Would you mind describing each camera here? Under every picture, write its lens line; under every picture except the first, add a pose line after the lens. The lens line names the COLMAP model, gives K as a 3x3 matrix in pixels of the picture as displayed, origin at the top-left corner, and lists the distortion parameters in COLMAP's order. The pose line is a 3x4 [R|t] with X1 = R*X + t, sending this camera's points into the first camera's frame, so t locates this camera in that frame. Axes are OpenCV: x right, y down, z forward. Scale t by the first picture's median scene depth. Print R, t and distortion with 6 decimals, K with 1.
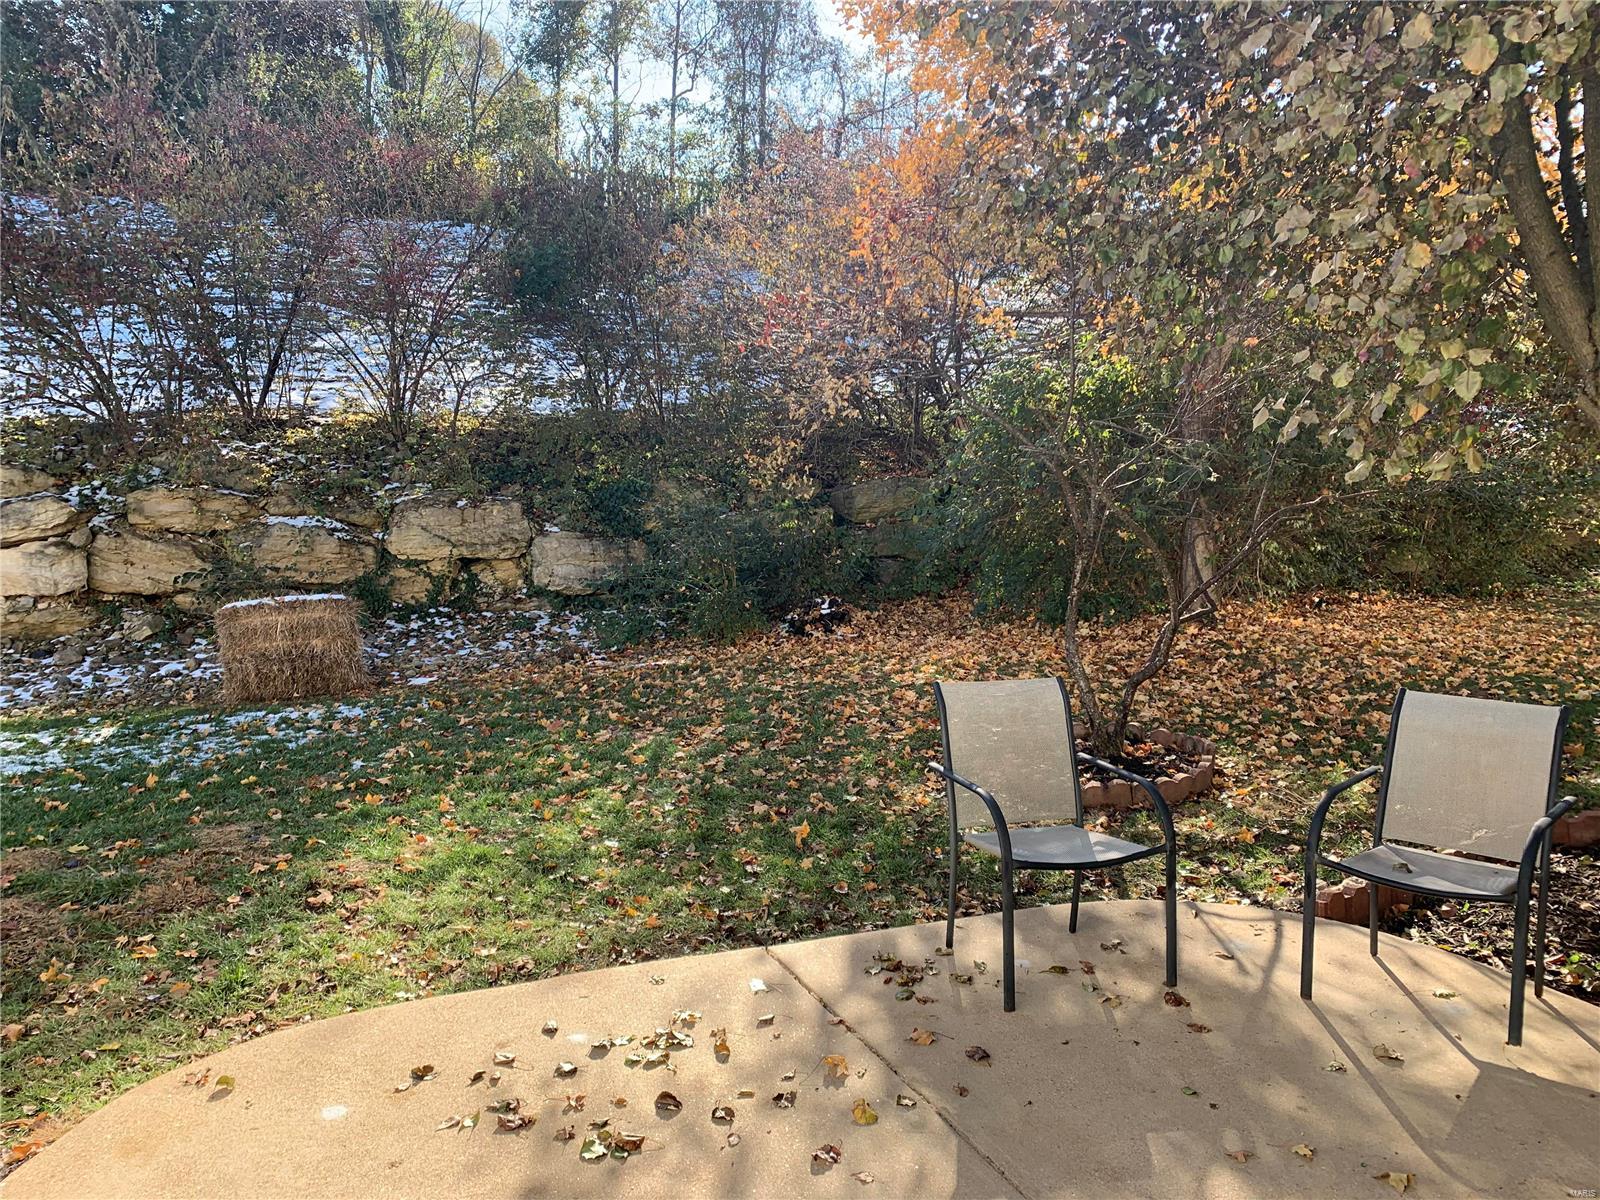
lens RADIAL K [[1213.1, 0, 798.5], [0, 1213.1, 591.2], [0, 0, 1]] dist [0.031612, -0.026396]
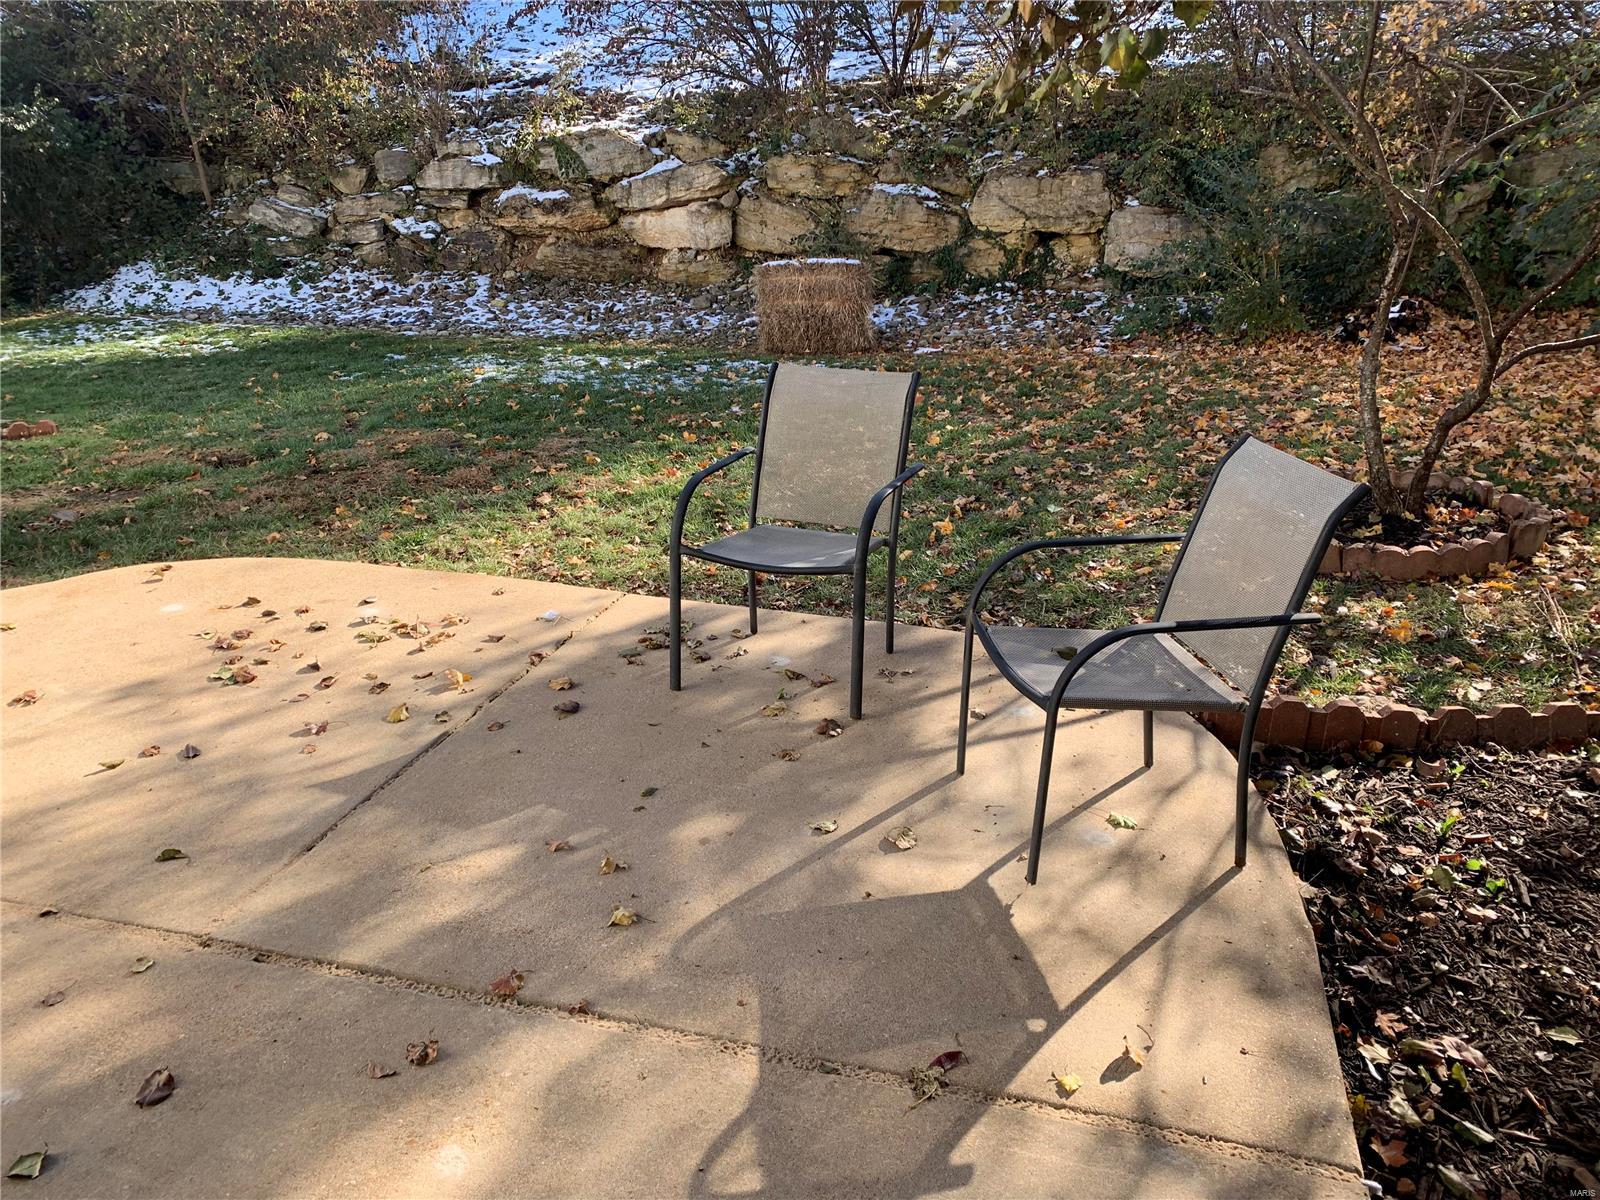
lens RADIAL K [[1182.0, 0, 800.0], [0, 1182.0, 600.0], [0, 0, 1]] dist [0.107814, -0.235658]
pose [[0.786636, 0.220450, -0.576719, 0.203602], [-0.061522, 0.957423, 0.282058, -0.002493], [0.614344, -0.186396, 0.766706, 0.082349]]
